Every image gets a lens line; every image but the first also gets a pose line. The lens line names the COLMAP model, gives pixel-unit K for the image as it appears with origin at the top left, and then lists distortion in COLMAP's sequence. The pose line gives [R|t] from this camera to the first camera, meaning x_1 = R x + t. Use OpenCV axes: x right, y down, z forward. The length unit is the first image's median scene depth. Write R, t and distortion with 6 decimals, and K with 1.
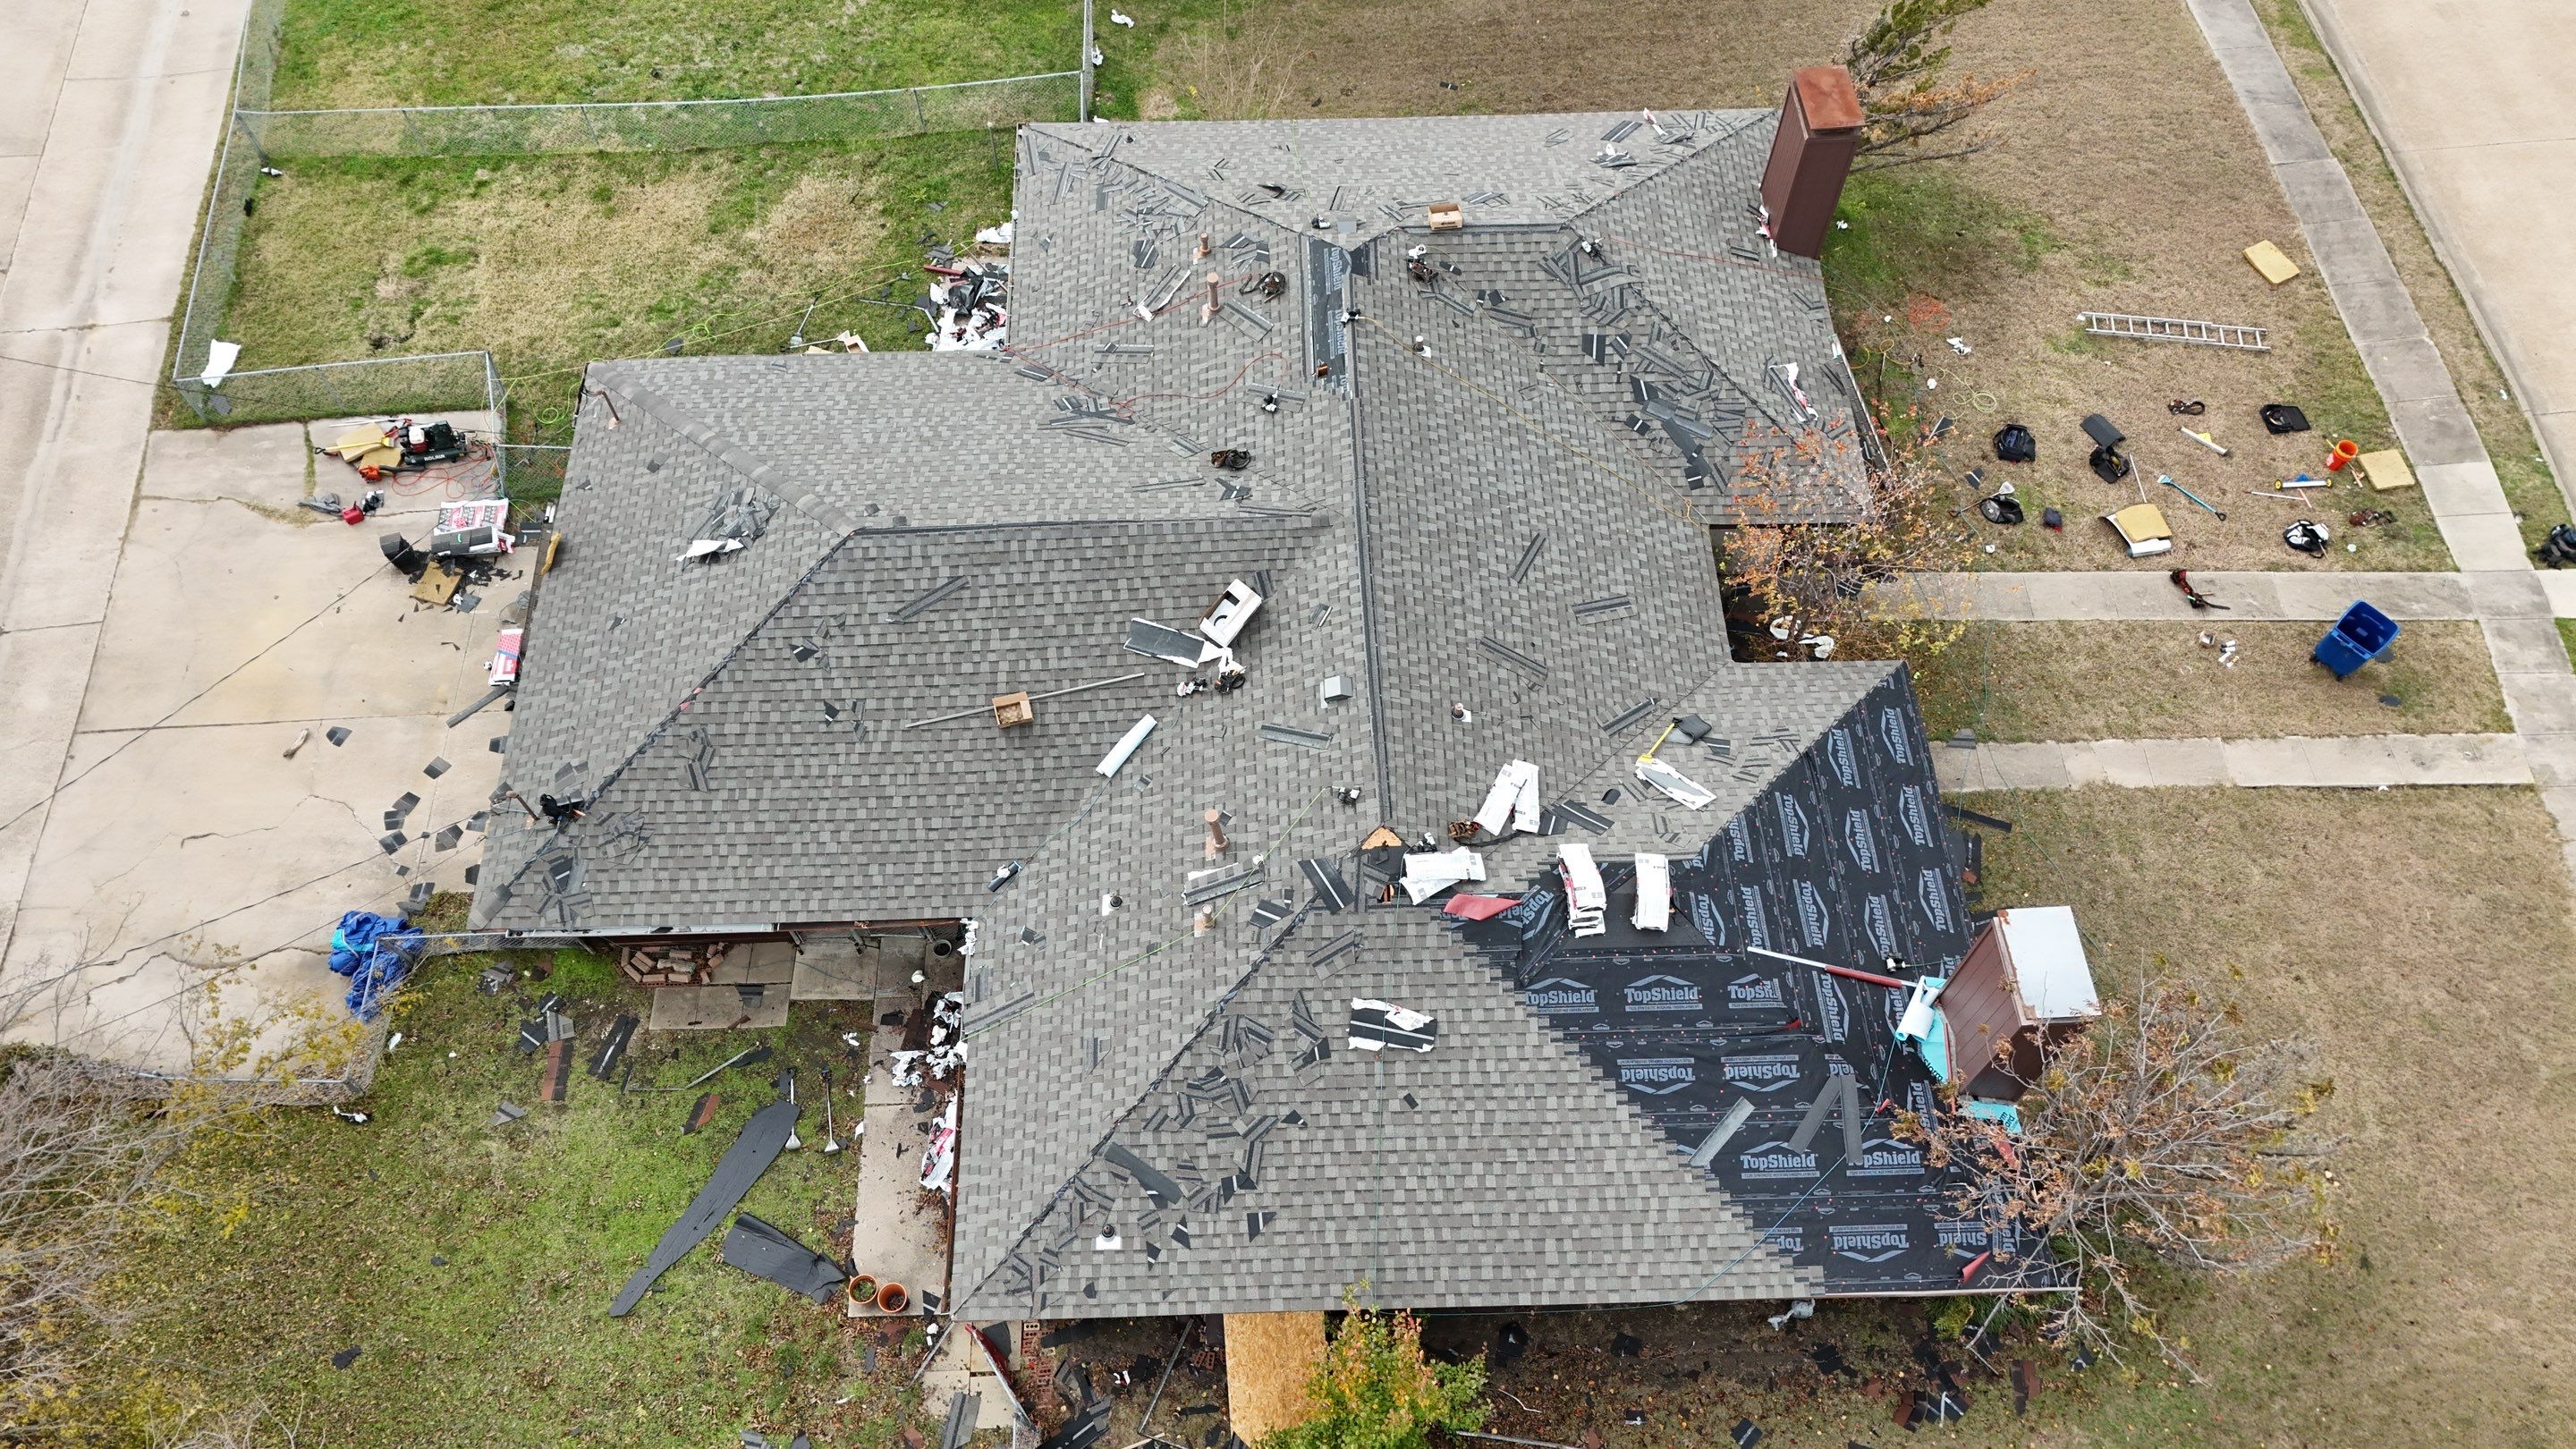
lens RADIAL K [[1865.0, 0, 1289.1], [0, 1865.0, 723.5], [0, 0, 1]] dist [0.063061, -0.055167]
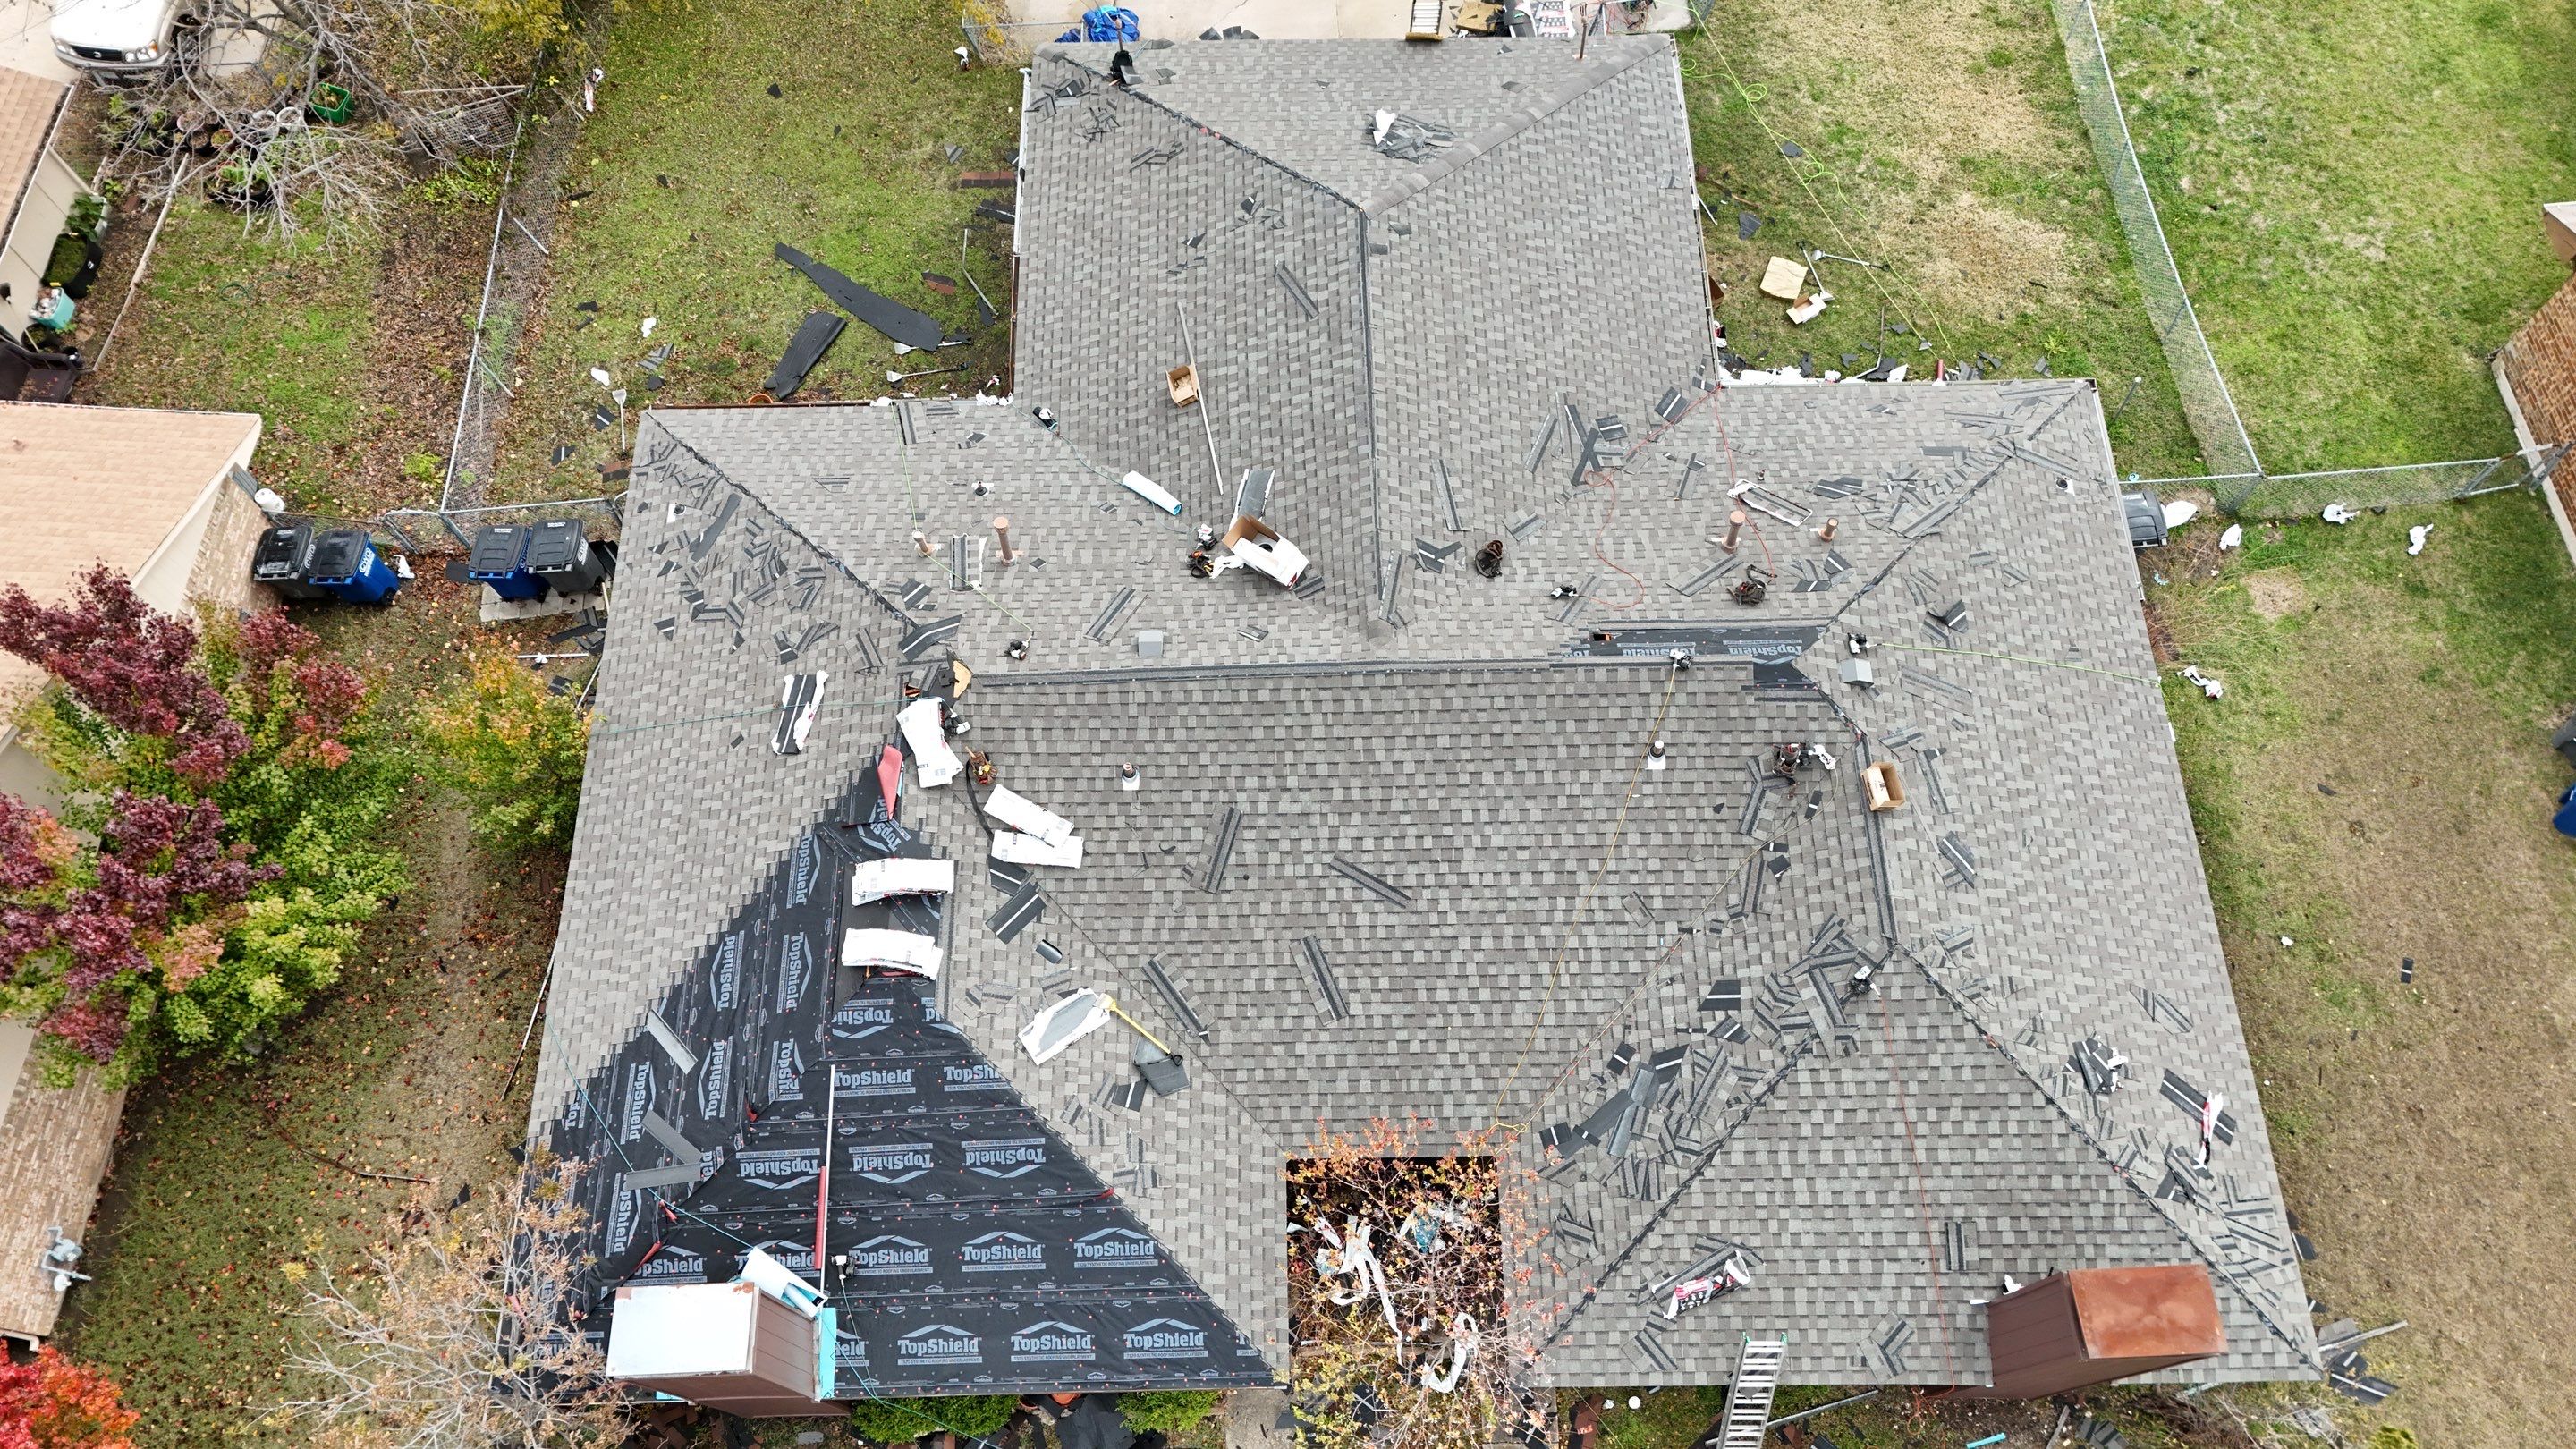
lens RADIAL K [[1865.0, 0, 1289.9], [0, 1865.0, 724.7], [0, 0, 1]] dist [0.063061, -0.055167]
pose [[-0.015122, 0.908573, -0.417452, 0.385866], [-0.853617, 0.205678, 0.478575, -0.440878], [0.520681, 0.363581, 0.772463, 0.287962]]
